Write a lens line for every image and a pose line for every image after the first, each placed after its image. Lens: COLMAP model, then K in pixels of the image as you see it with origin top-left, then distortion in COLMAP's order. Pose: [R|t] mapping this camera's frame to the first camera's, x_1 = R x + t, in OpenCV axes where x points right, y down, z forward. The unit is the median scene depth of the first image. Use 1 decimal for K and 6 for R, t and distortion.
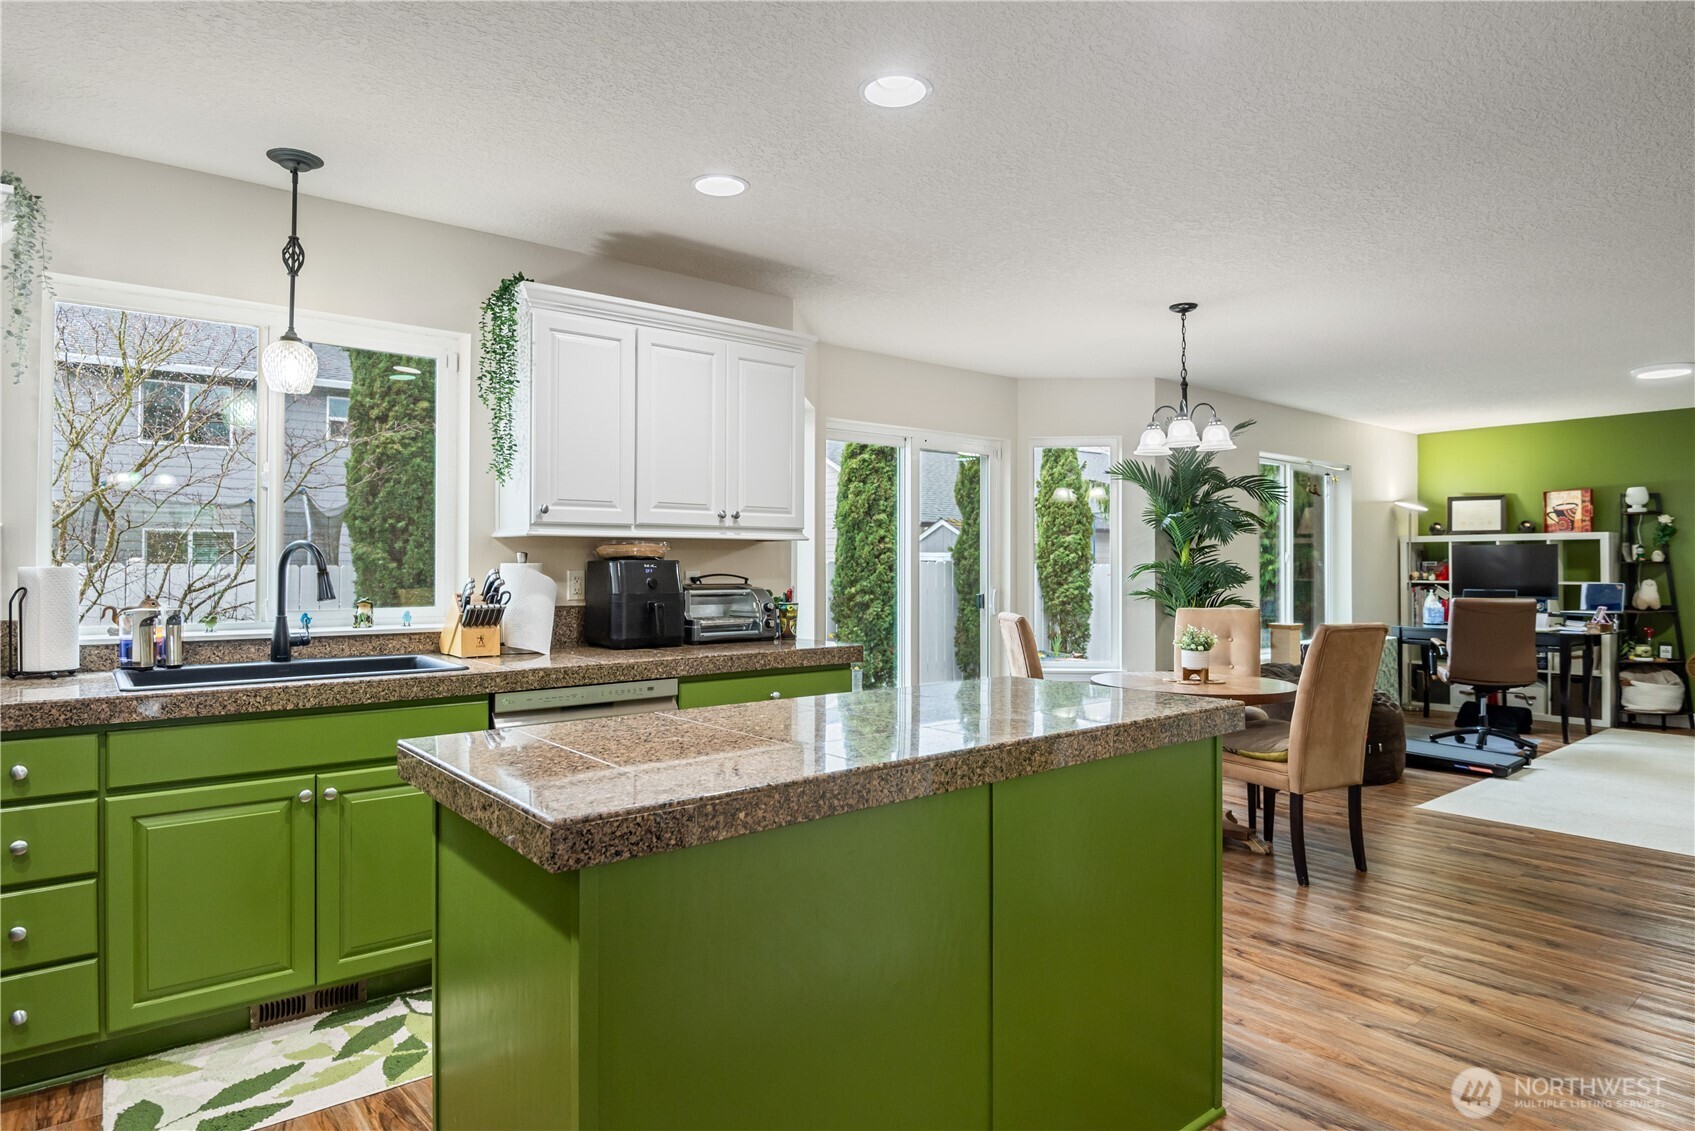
lens RADIAL K [[982.1, 0, 854.6], [0, 982.1, 554.5], [0, 0, 1]] dist [-0.007041, -0.001858]
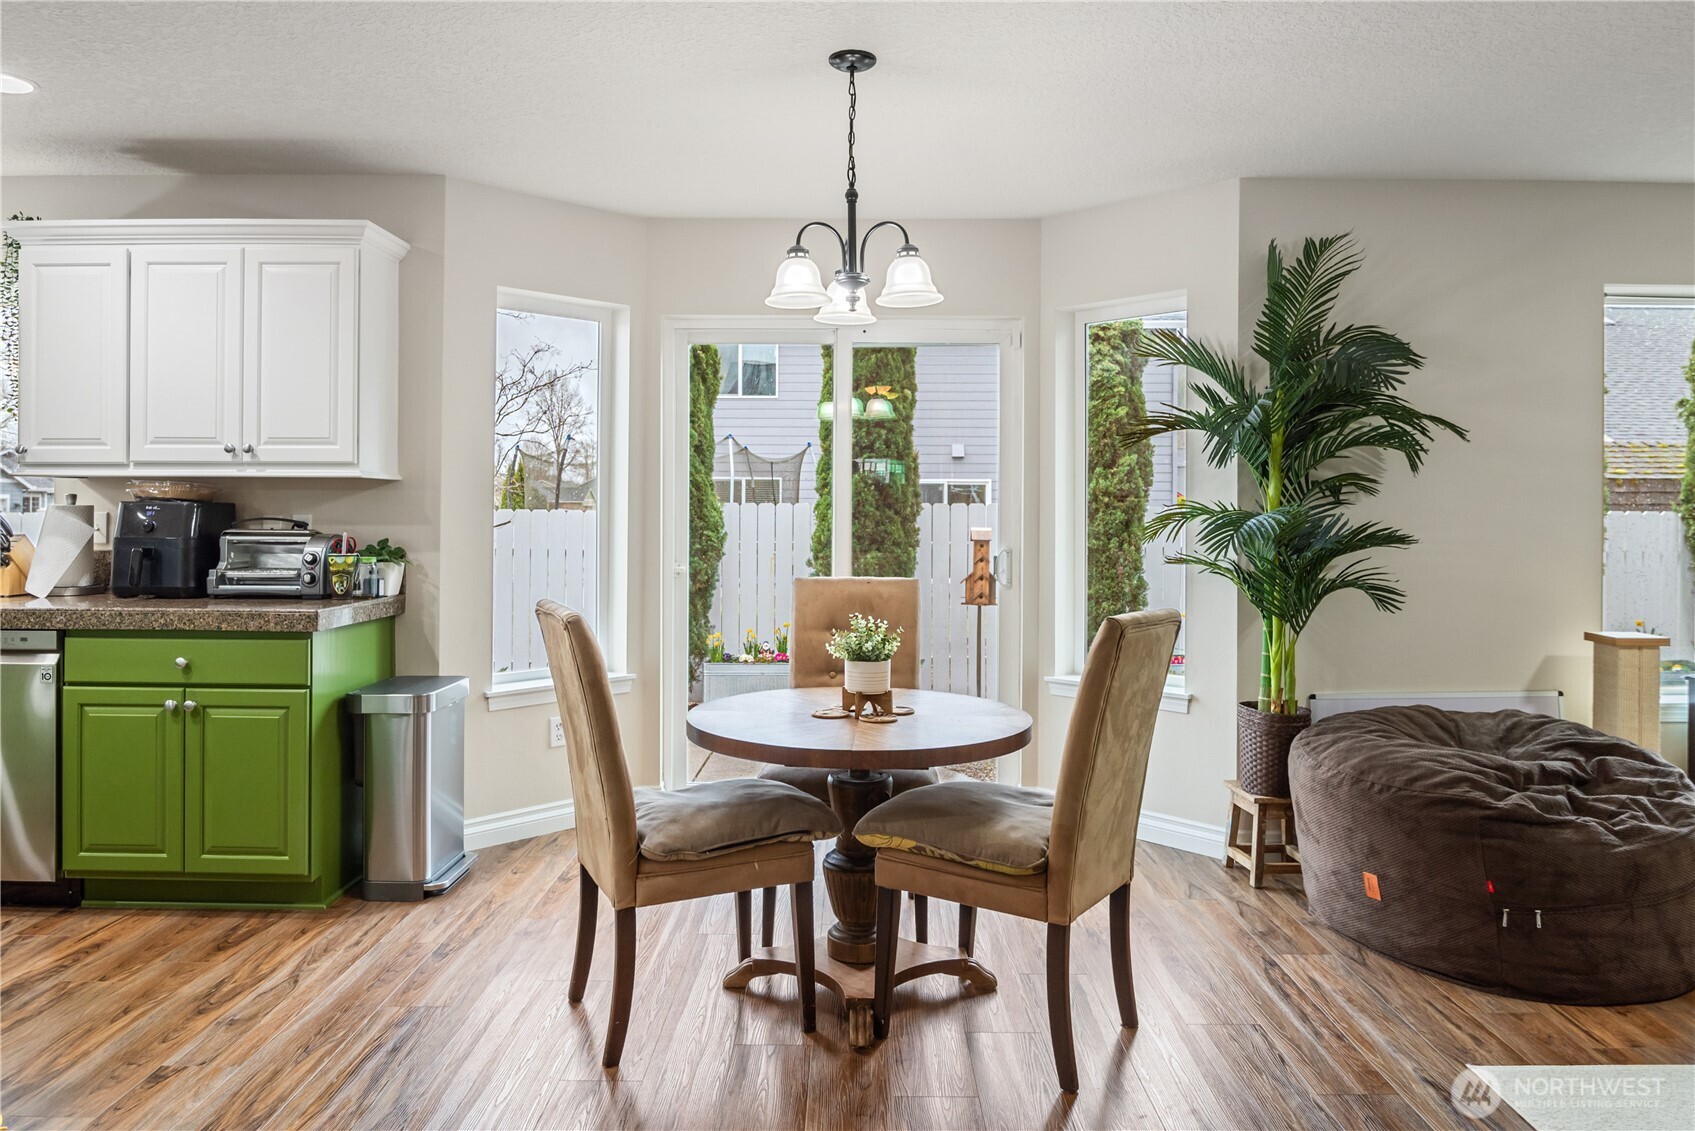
lens RADIAL K [[1066.1, 0, 832.0], [0, 1066.1, 512.4], [0, 0, 1]] dist [-0.018546, -0.012036]
pose [[0.767832, 0.004453, -0.640636, 0.432827], [0.003064, 0.999939, 0.010623, 0.003534], [0.640644, -0.010119, 0.767771, 0.310598]]
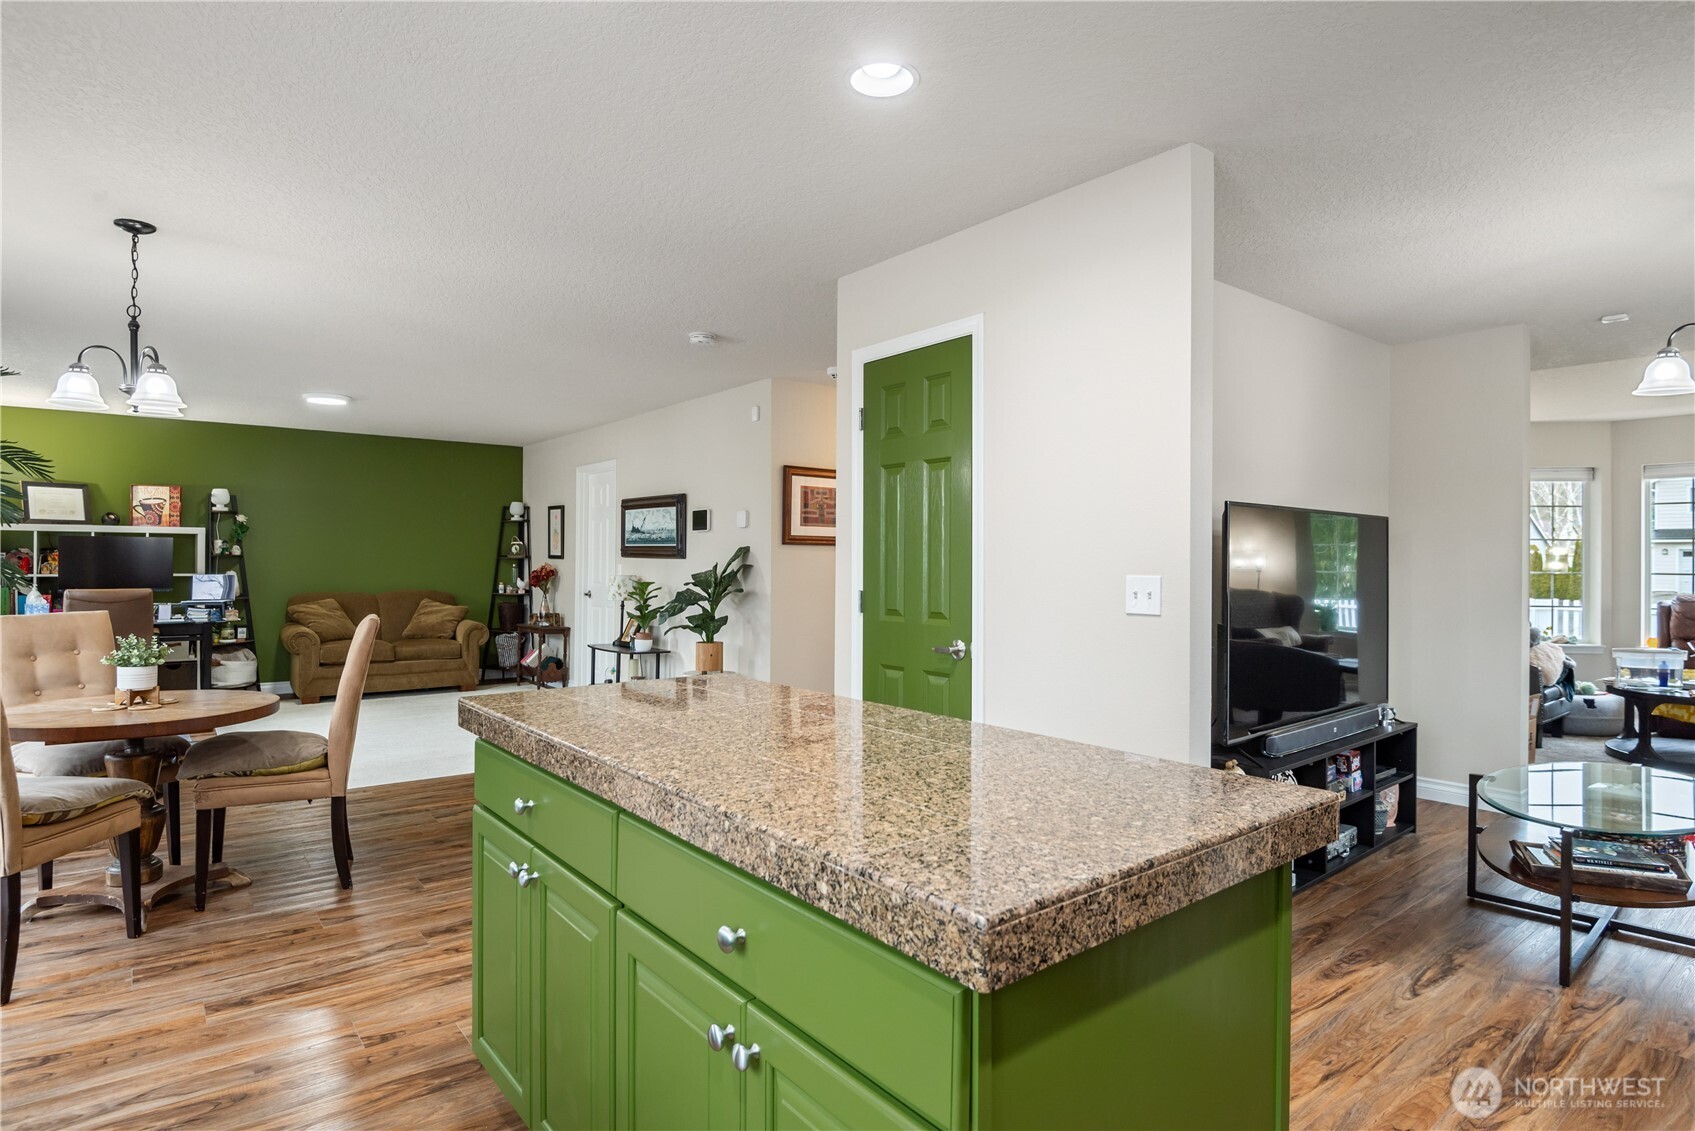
lens RADIAL K [[910.9, 0, 847.1], [0, 910.9, 557.3], [0, 0, 1]] dist [-0.023862, -0.002275]
pose [[0.028858, 0.005564, 0.999568, -0.213485], [-0.016740, 0.999847, -0.005083, 0.003215], [-0.999443, -0.016586, 0.028947, 0.246311]]
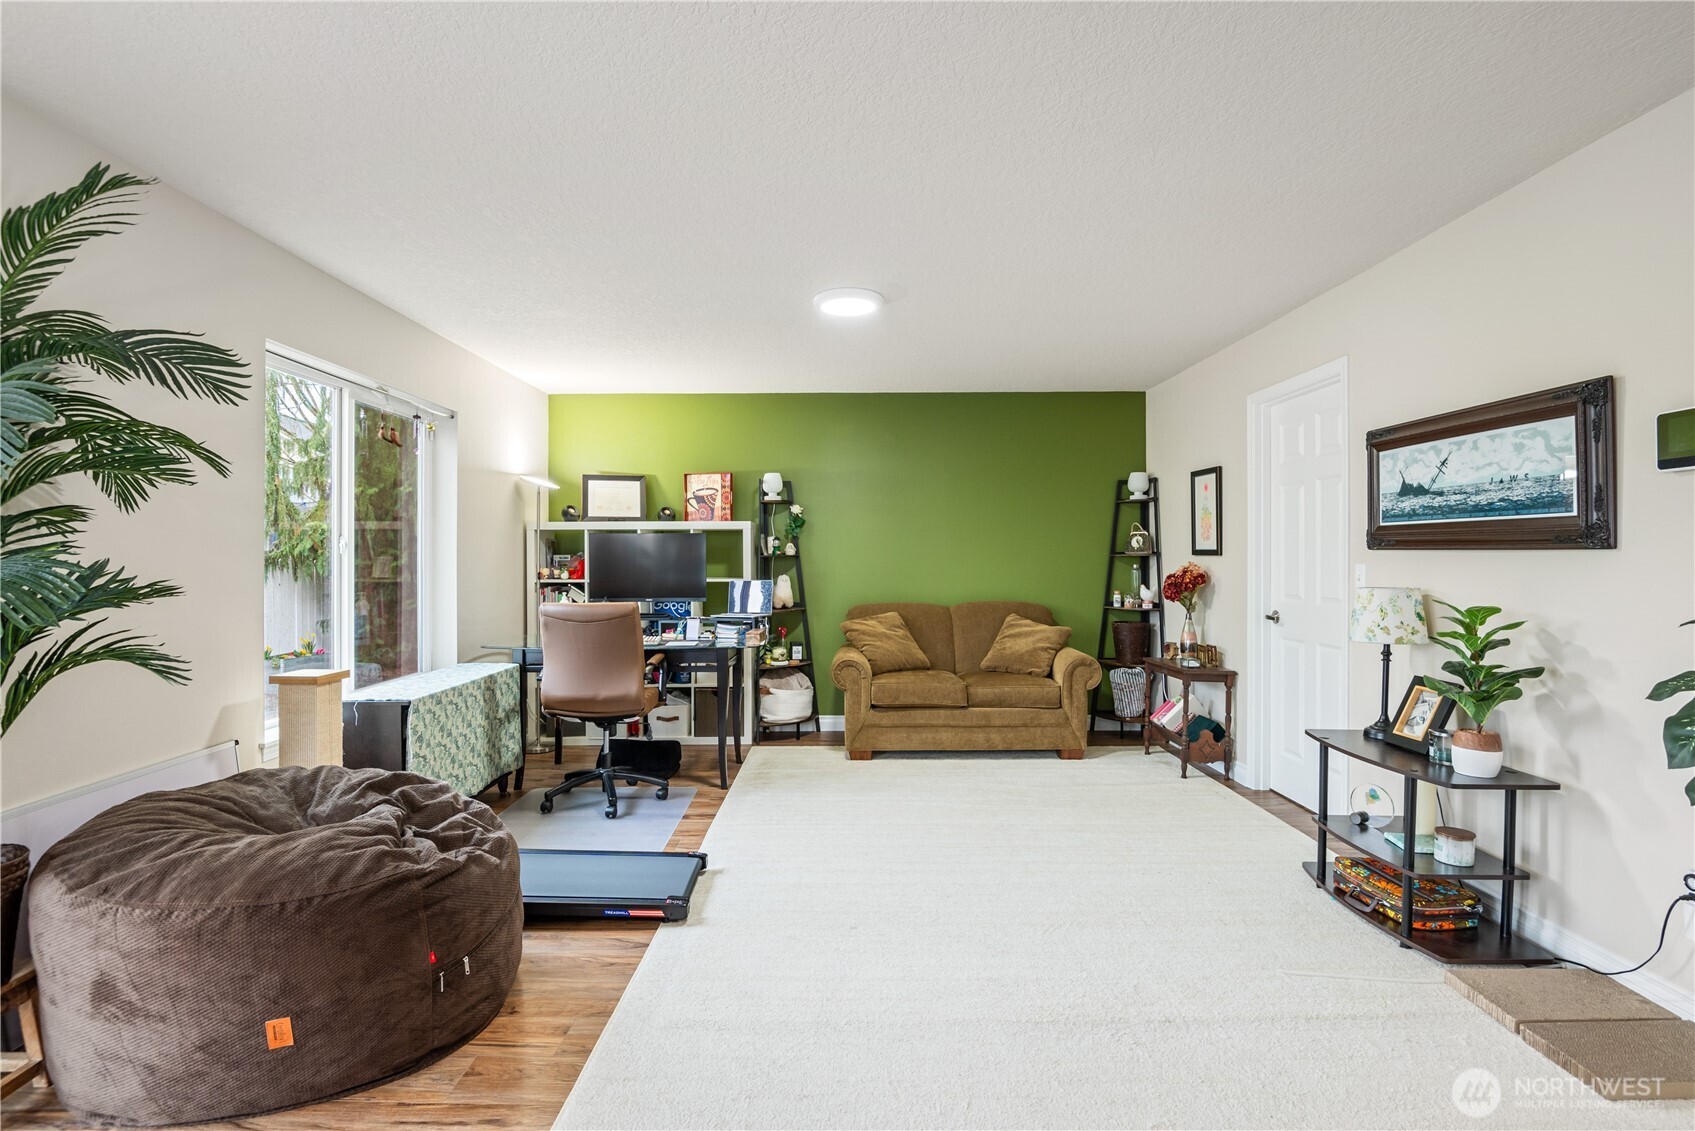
lens RADIAL K [[808.6, 0, 856.2], [0, 808.6, 561.0], [0, 0, 1]] dist [-0.028823, -0.000689]
pose [[0.634266, -0.002290, 0.773111, 0.268708], [-0.005922, 0.999952, 0.007821, 0.006445], [-0.773092, -0.009539, 0.634222, 0.461721]]
